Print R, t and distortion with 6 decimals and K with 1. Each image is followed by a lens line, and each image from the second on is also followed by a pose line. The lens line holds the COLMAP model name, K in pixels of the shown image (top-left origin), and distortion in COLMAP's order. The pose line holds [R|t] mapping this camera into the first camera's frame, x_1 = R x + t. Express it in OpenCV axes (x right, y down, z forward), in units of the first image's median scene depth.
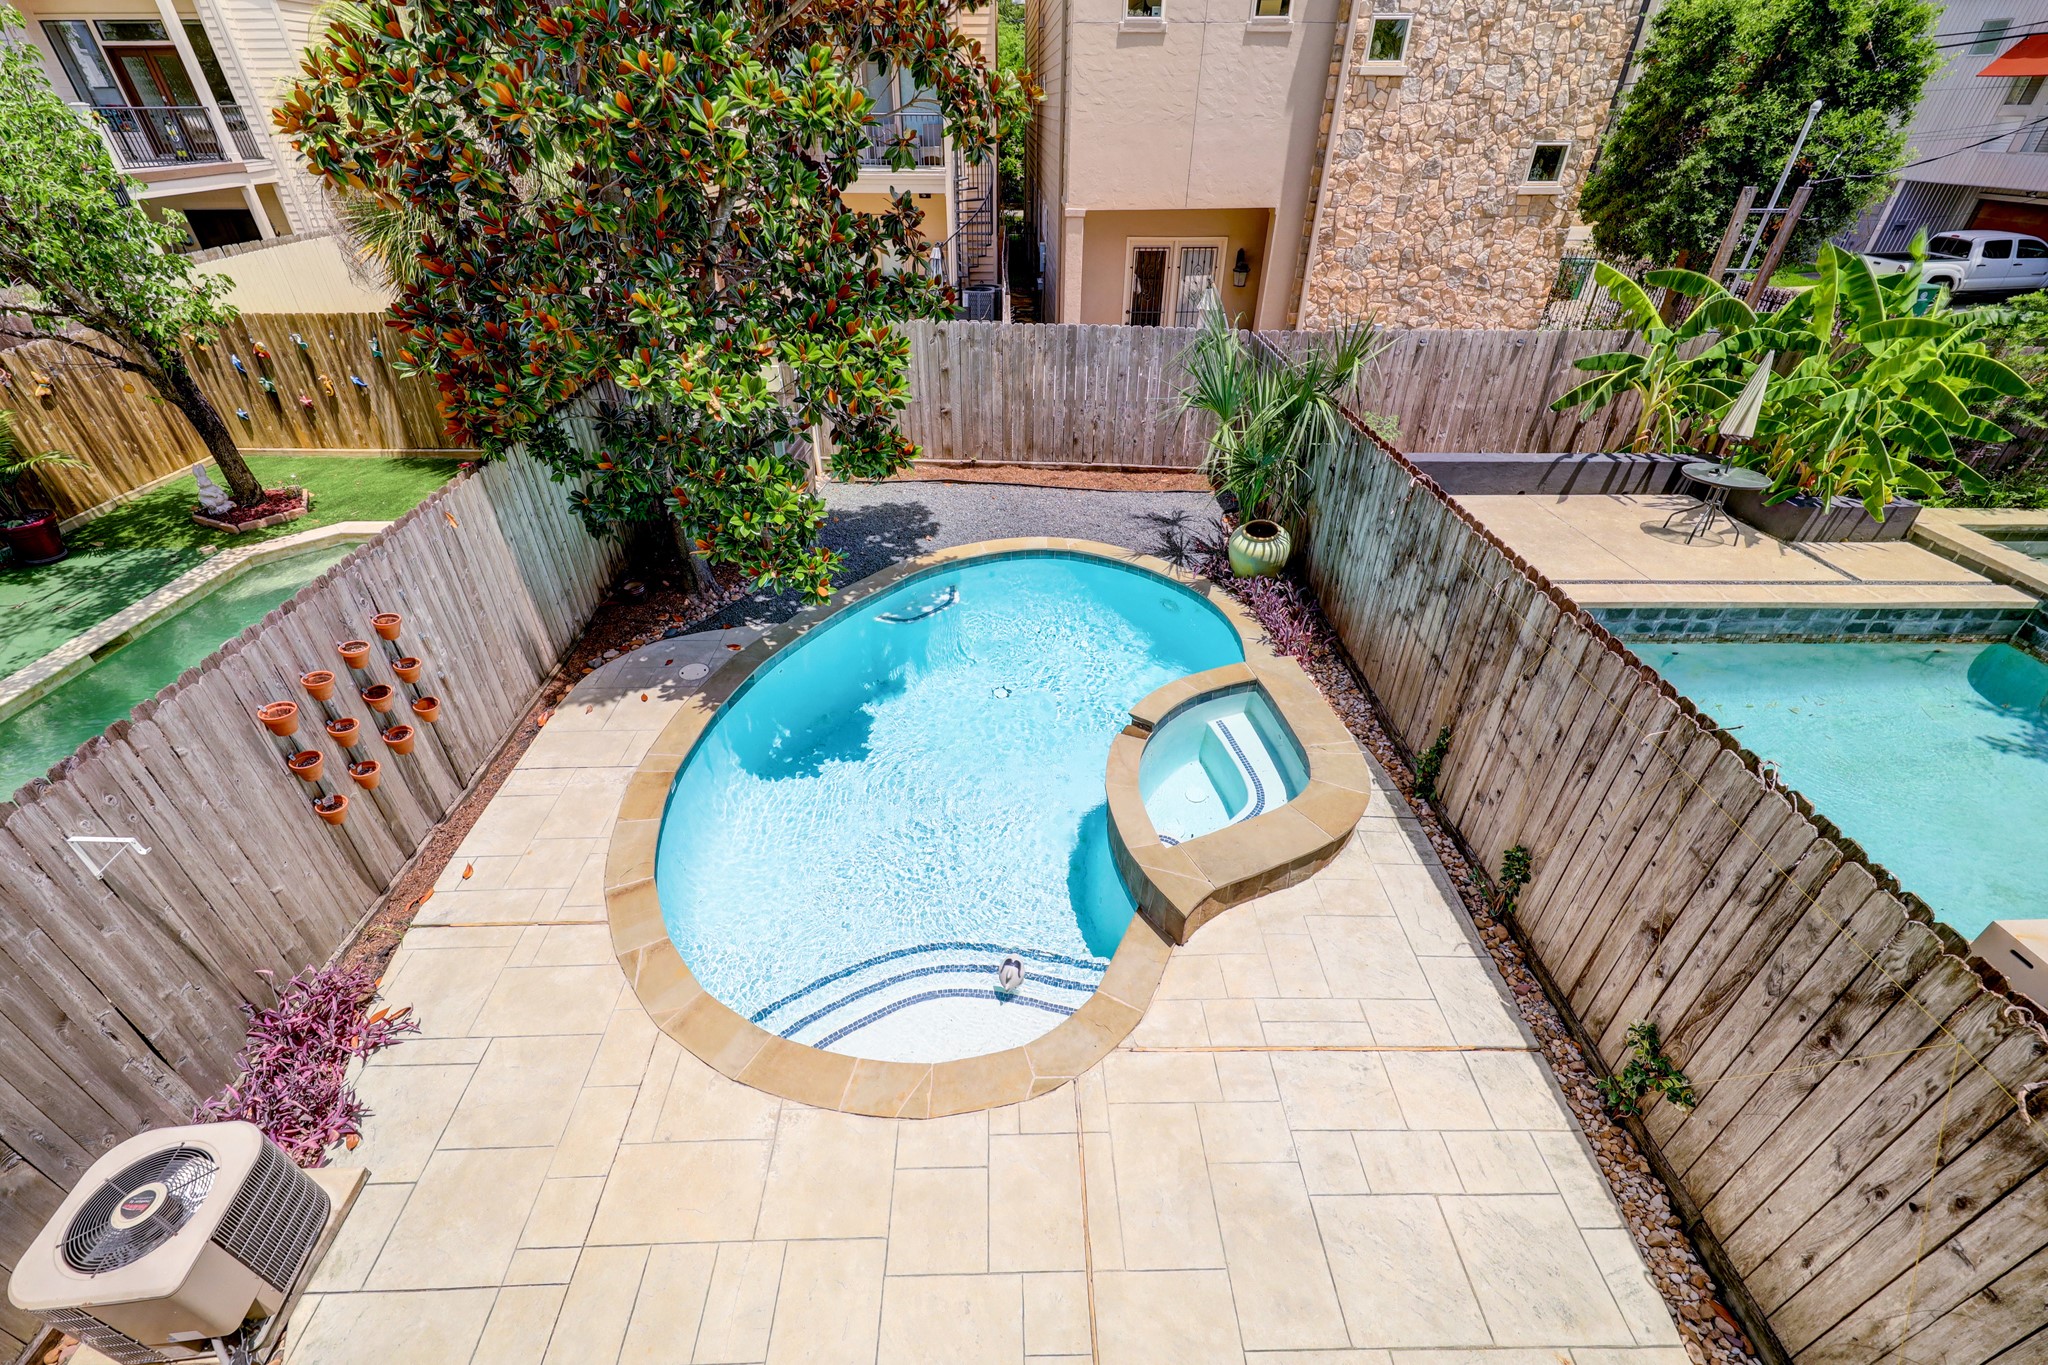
lens RADIAL K [[860.5, 0, 1019.7], [0, 860.5, 686.5], [0, 0, 1]] dist [0.001308, -0.000211]
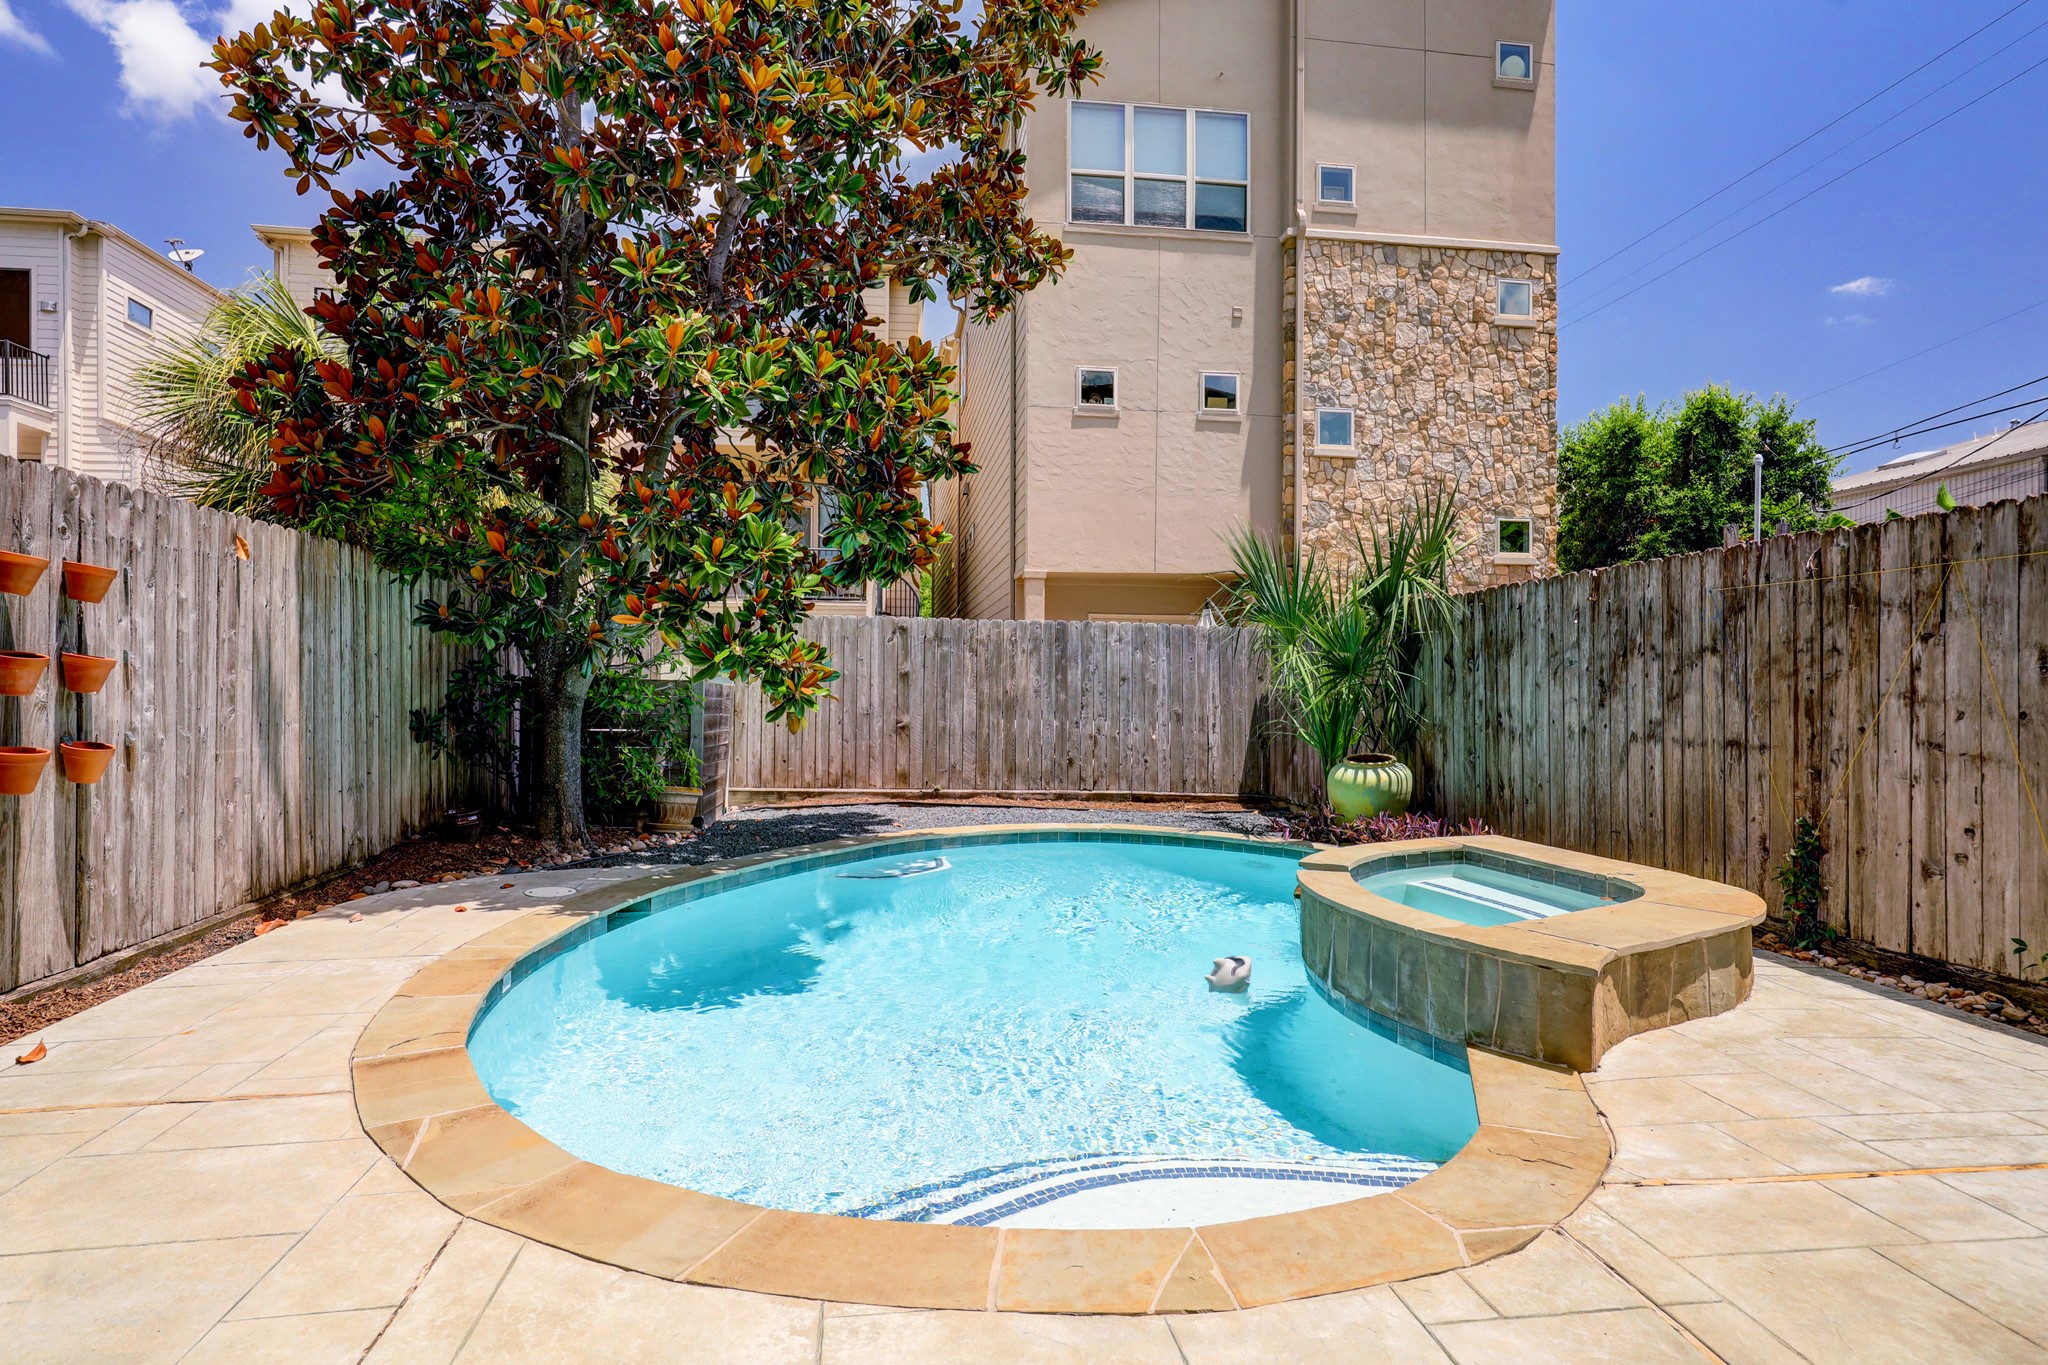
lens RADIAL K [[1067.9, 0, 1024.0], [0, 1067.9, 682.5], [0, 0, 1]] dist [0.002764, 0.000033]
pose [[0.992682, 0.004954, 0.120655, -0.095622], [0.064736, 0.821622, -0.566345, 0.202870], [-0.101938, 0.570011, 0.815289, 0.187723]]
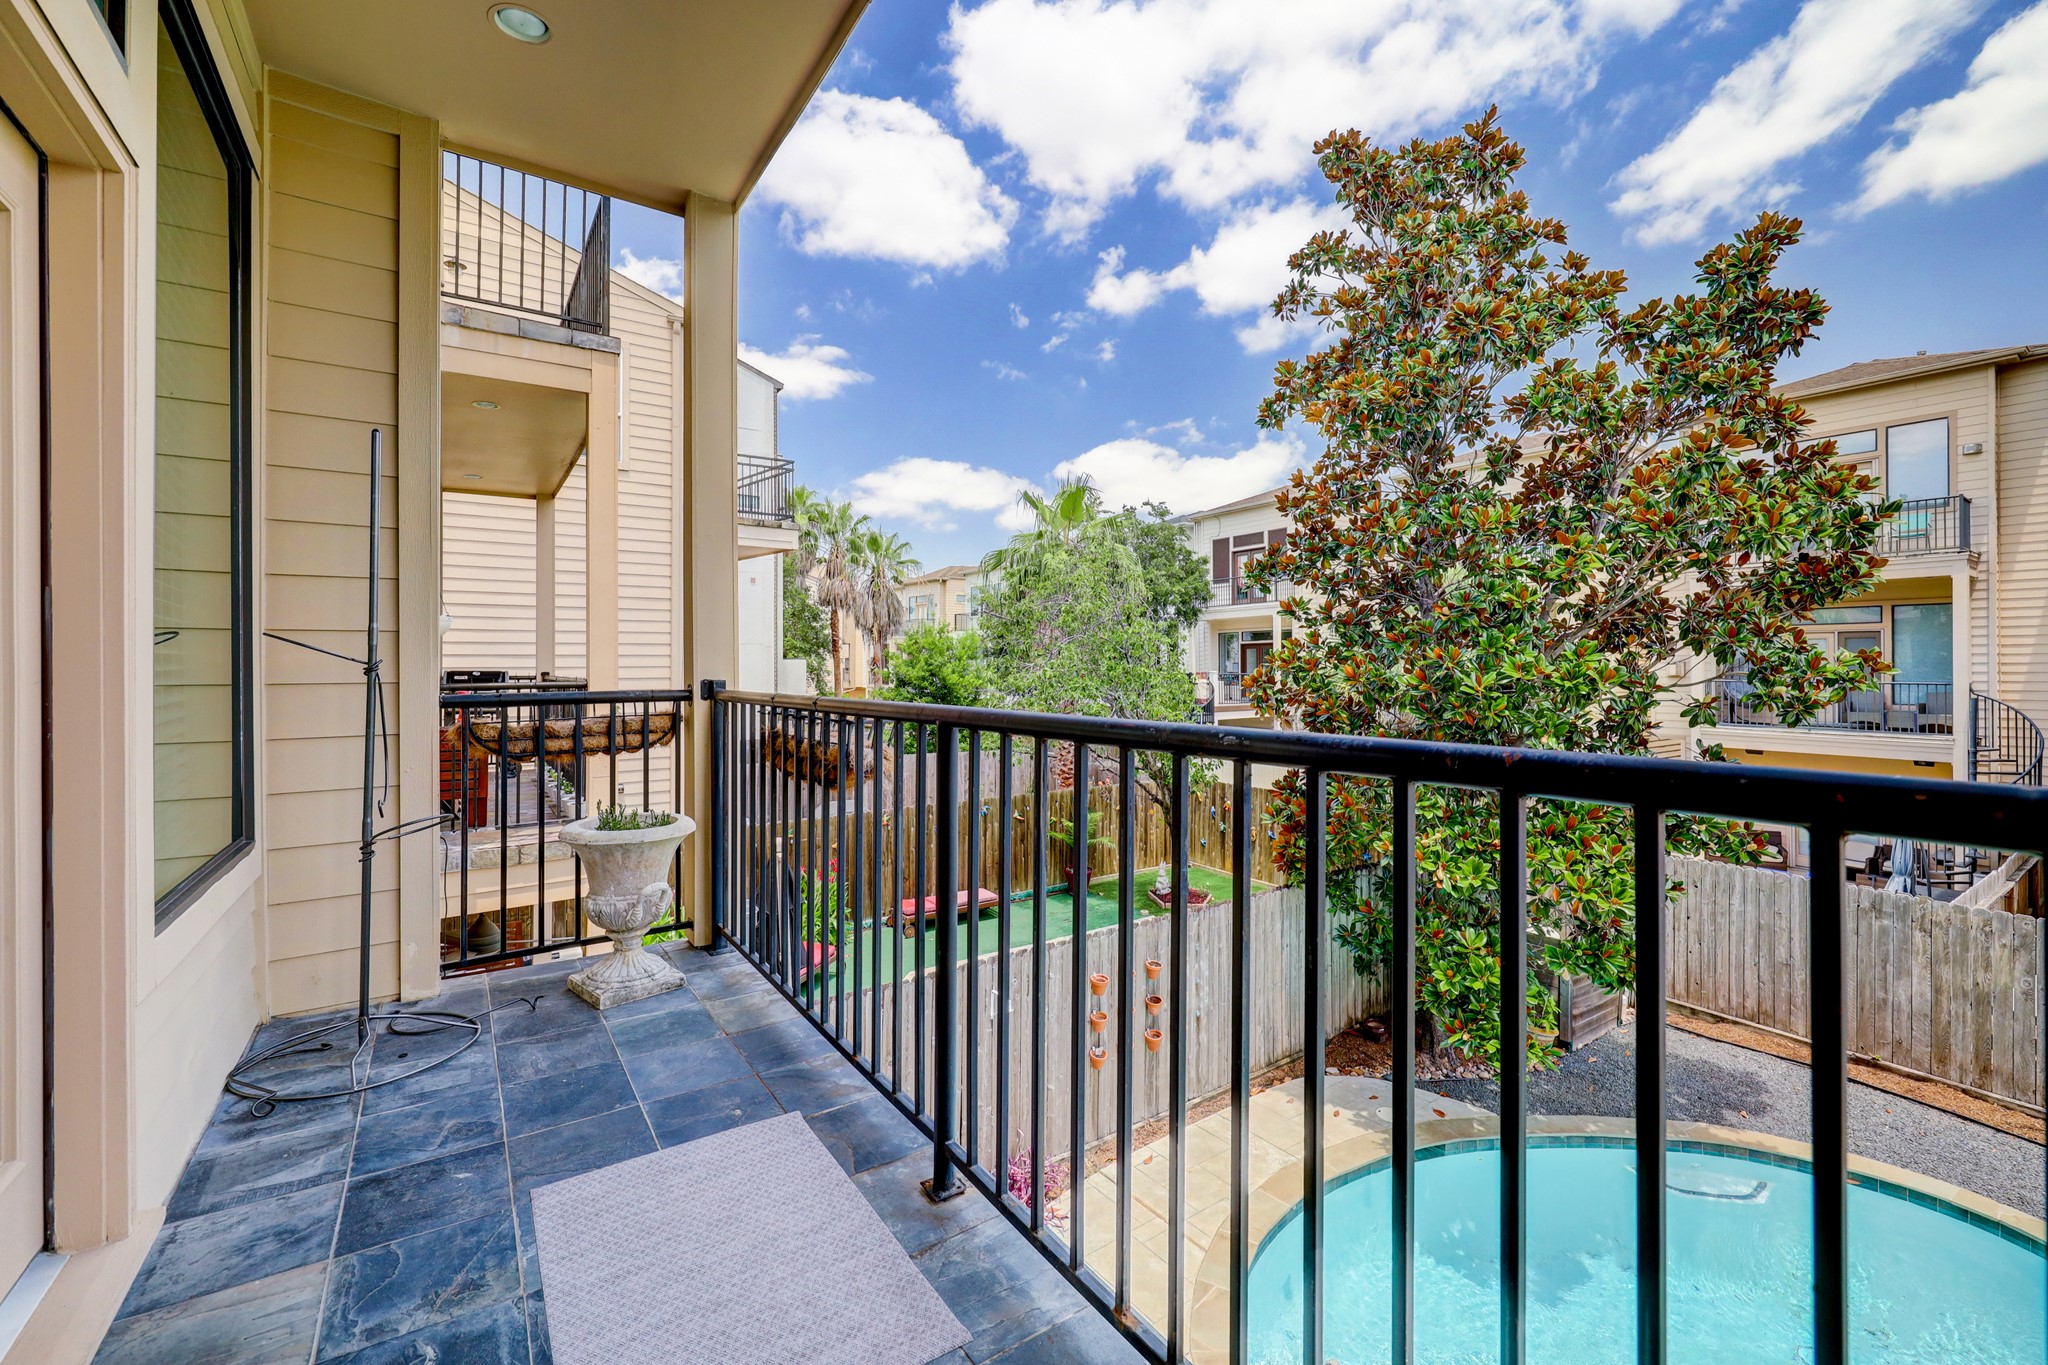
lens RADIAL K [[836.4, 0, 1015.7], [0, 836.4, 661.7], [0, 0, 1]] dist [0.000218, -0.000215]
pose [[0.549140, -0.007253, -0.835699, 0.159741], [-0.470019, 0.824150, -0.316003, 0.044652], [0.691033, 0.566324, 0.449165, -0.072549]]
